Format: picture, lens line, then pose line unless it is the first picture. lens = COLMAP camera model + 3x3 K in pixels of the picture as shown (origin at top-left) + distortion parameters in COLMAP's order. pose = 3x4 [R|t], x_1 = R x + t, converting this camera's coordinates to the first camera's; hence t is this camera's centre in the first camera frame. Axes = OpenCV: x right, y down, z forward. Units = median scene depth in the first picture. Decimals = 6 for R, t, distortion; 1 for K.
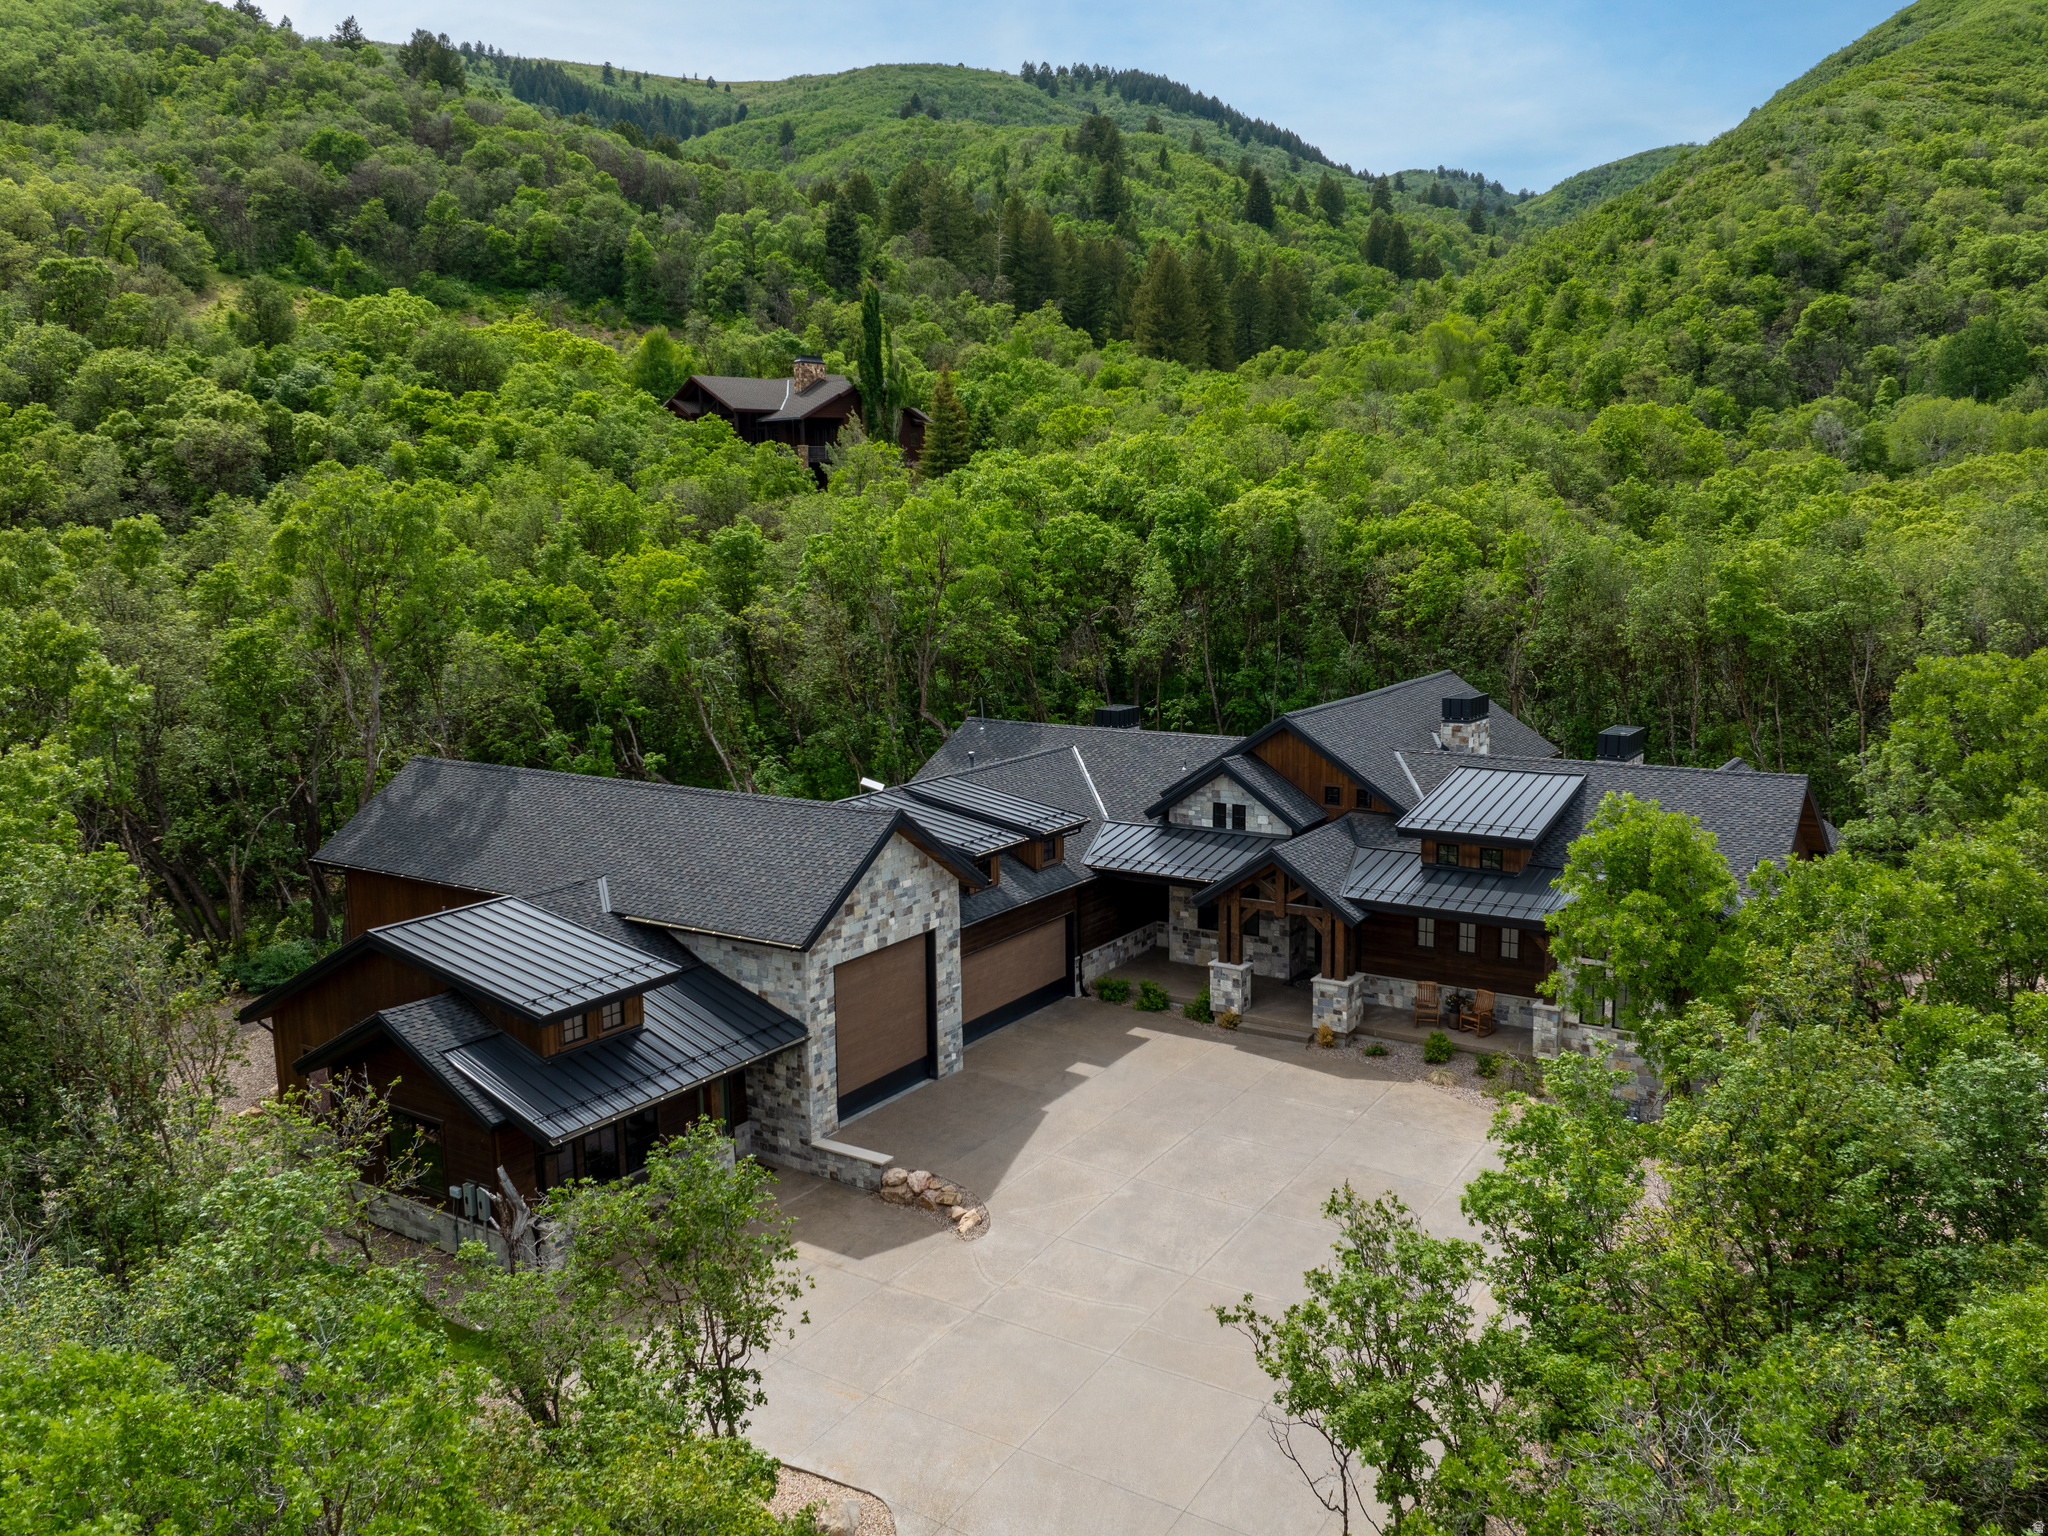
lens RADIAL K [[1584.6, 0, 1046.1], [0, 1584.6, 741.8], [0, 0, 1]] dist [-0.051409, 0.024884]
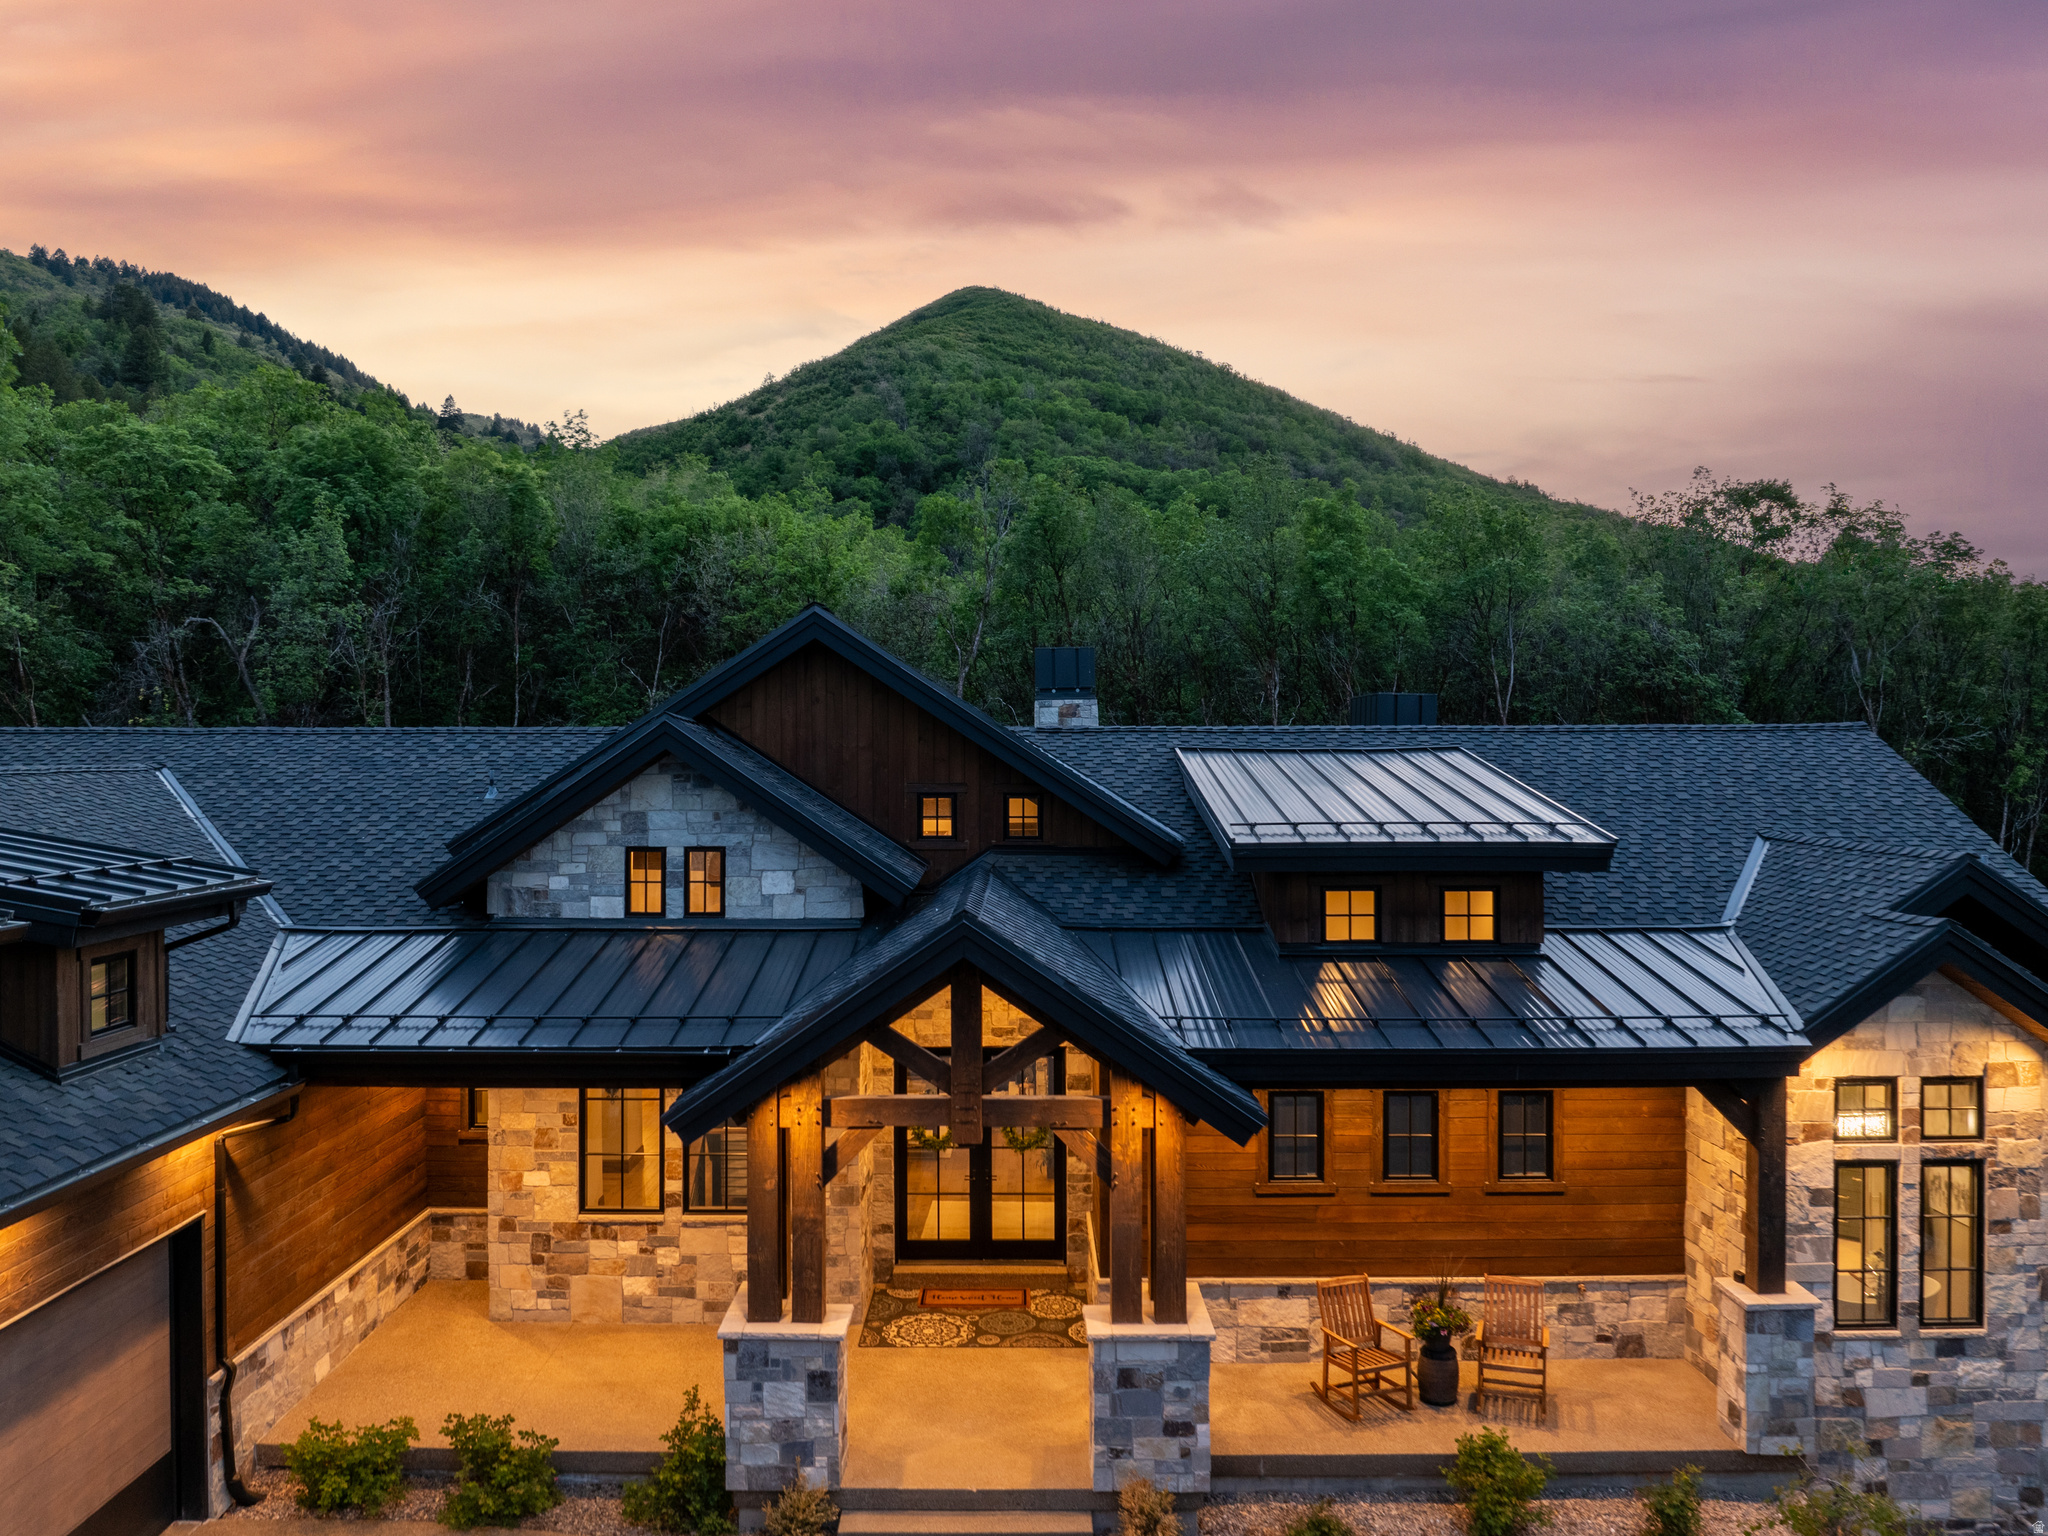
lens RADIAL K [[1552.9, 0, 1003.5], [0, 1552.9, 742.9], [0, 0, 1]] dist [-0.059251, 0.029386]
pose [[0.847342, 0.015199, 0.530830, -0.001892], [0.064853, 0.989147, -0.131845, 0.016886], [-0.527073, 0.146143, 0.837159, 0.167972]]
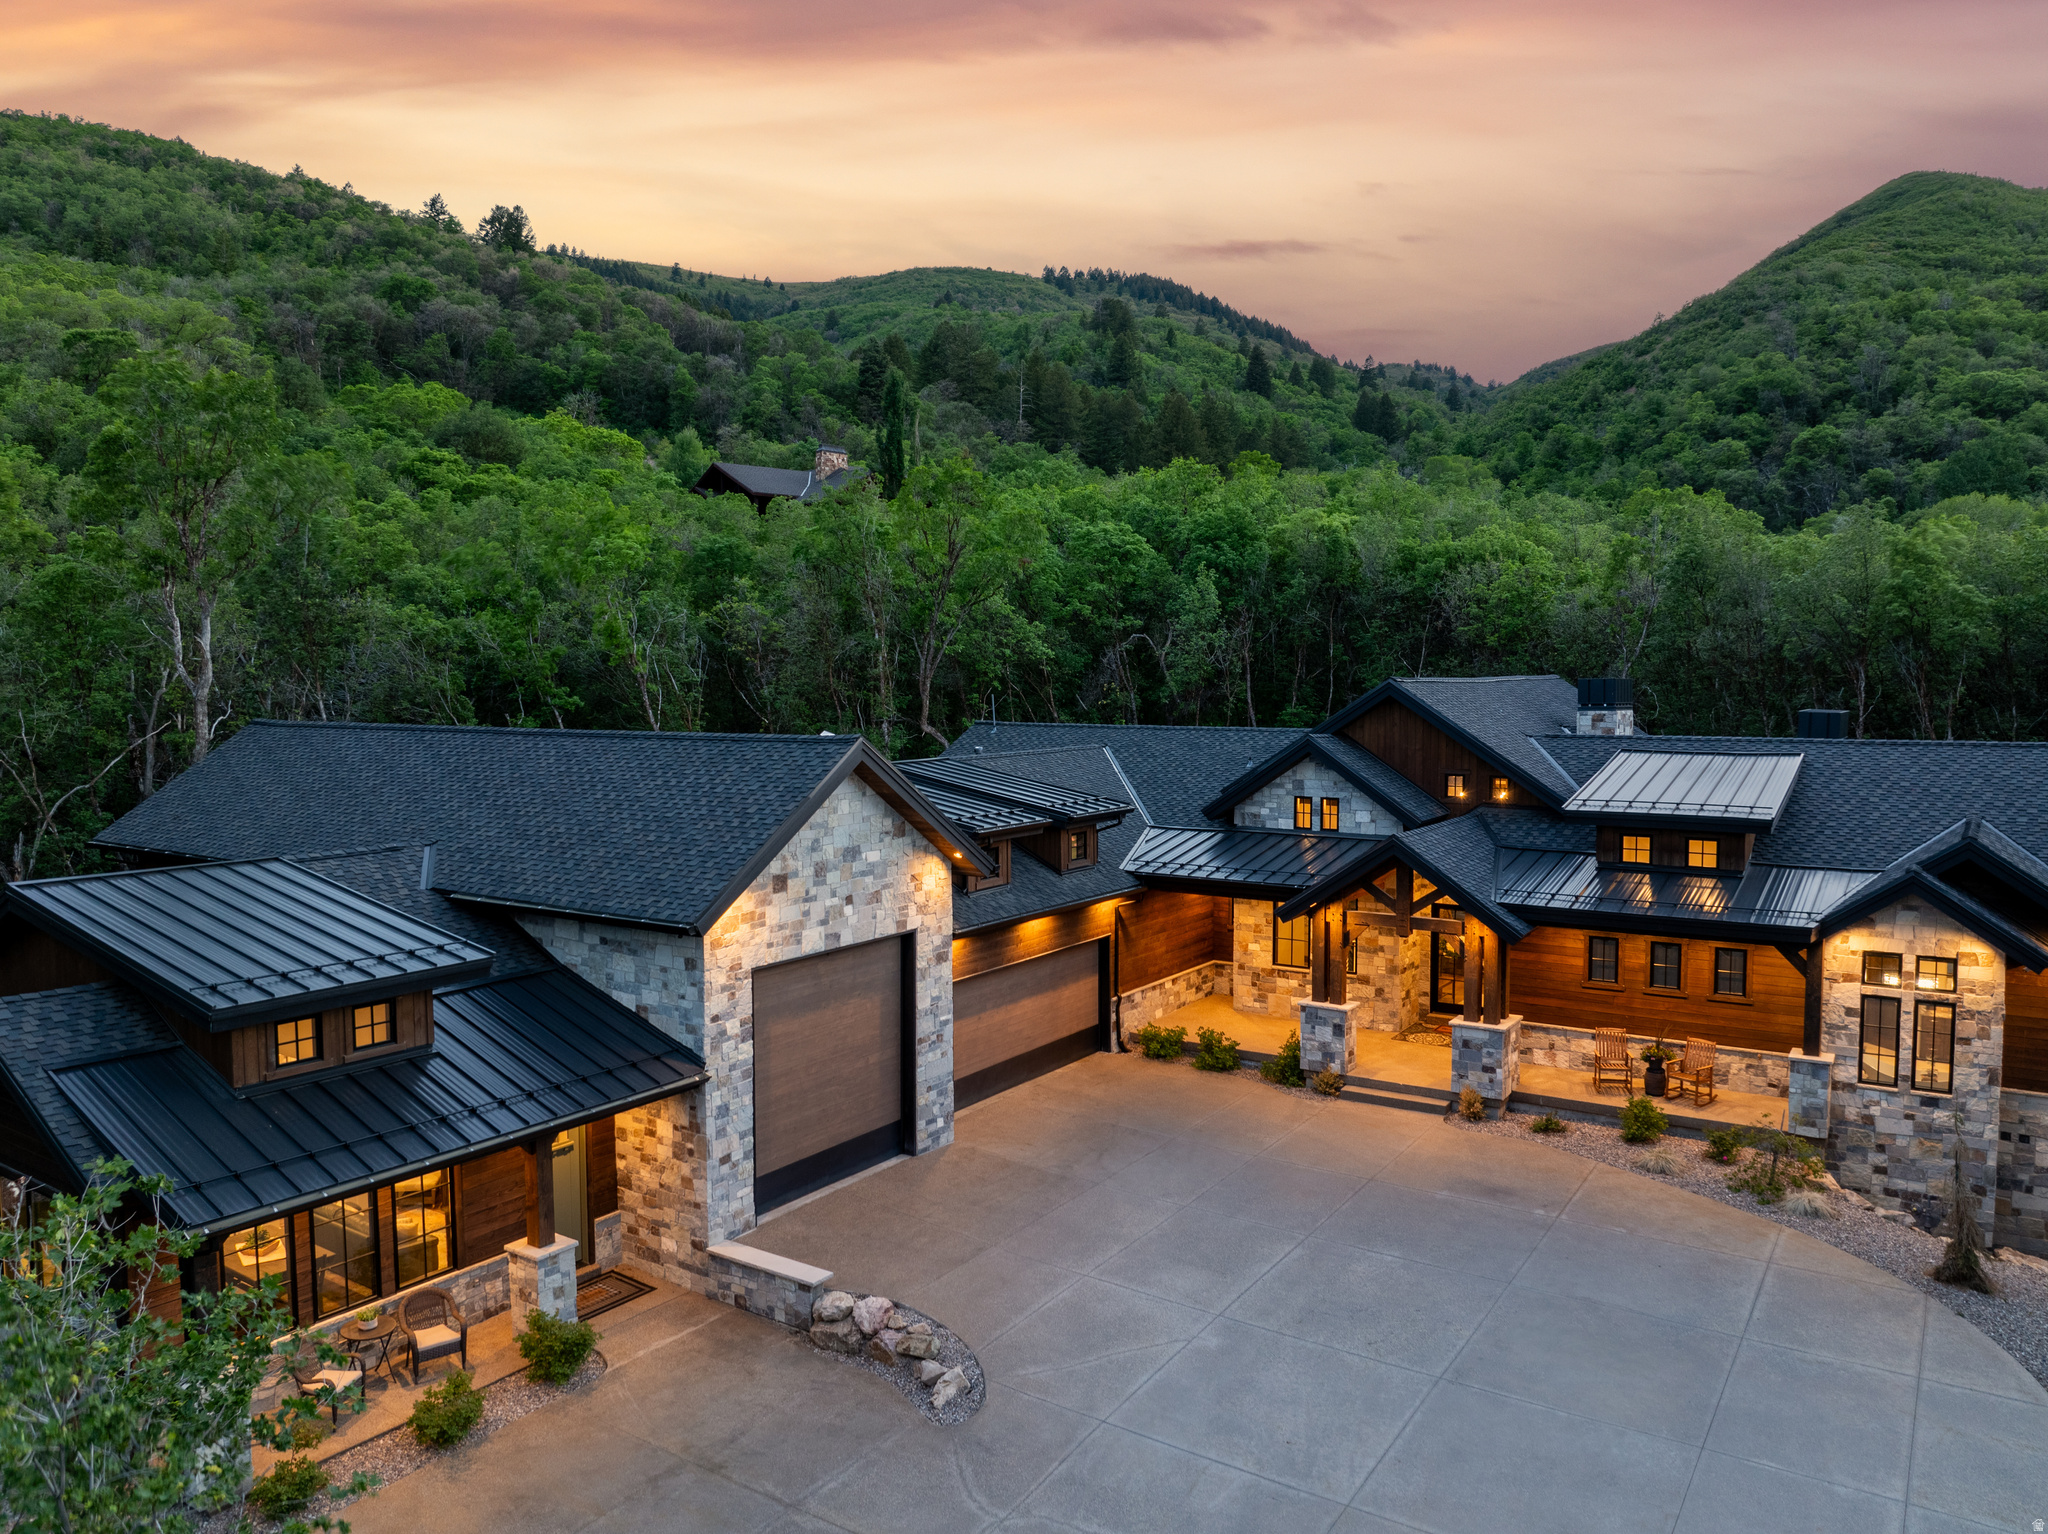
lens RADIAL K [[1439.4, 0, 1027.5], [0, 1439.4, 744.6], [0, 0, 1]] dist [-0.046380, 0.017739]
pose [[0.999700, 0.010388, -0.022188, -0.001817], [-0.012360, 0.995802, -0.090699, 0.019763], [0.021153, 0.090946, 0.995631, 0.078772]]
